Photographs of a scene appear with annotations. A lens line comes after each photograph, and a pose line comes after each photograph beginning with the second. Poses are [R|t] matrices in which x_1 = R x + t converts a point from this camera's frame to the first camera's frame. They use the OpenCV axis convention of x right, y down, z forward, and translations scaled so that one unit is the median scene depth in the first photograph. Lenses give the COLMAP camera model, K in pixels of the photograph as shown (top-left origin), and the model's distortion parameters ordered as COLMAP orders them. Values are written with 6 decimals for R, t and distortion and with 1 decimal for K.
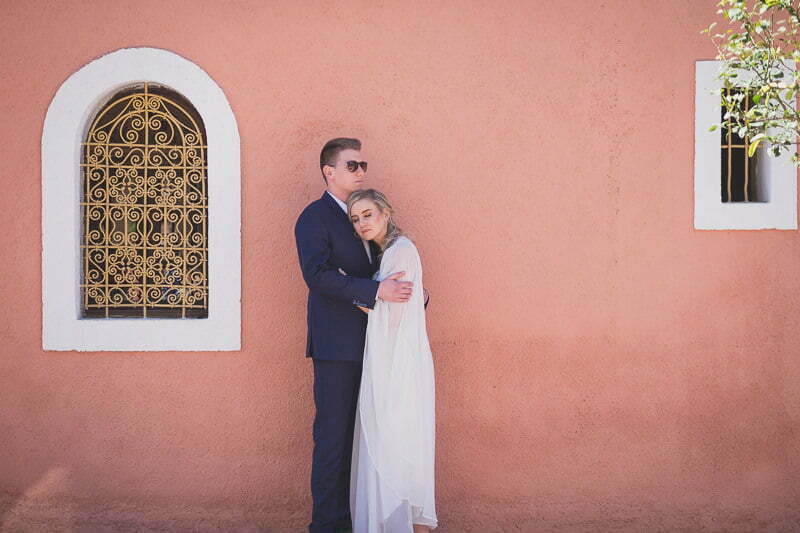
lens RADIAL K [[1927.8, 0, 400.5], [0, 1927.8, 266.3], [0, 0, 1]] dist [-0.050711, 0.000000]
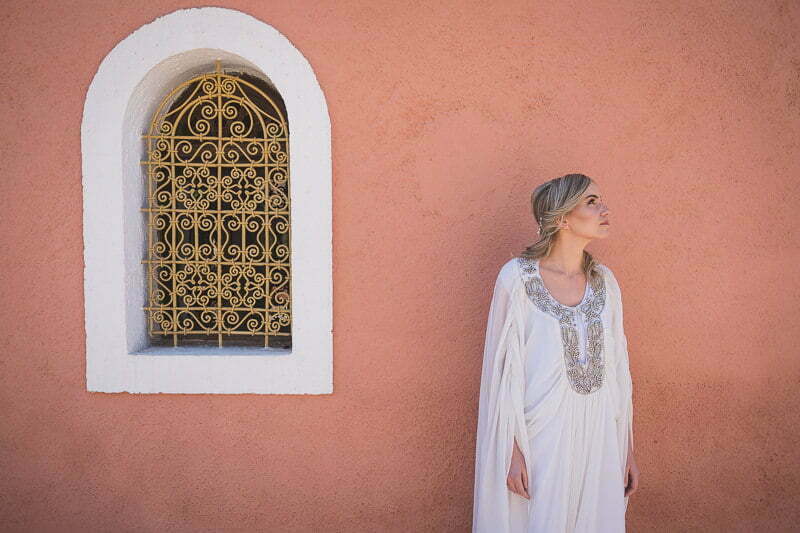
lens RADIAL K [[551.9, 0, 397.1], [0, 551.9, 269.8], [0, 0, 1]] dist [-0.037600, 0.000208]
pose [[0.998787, 0.001038, -0.049233, -0.045045], [0.000094, 0.999736, 0.022996, -0.012195], [0.049244, -0.022973, 0.998523, 0.768978]]
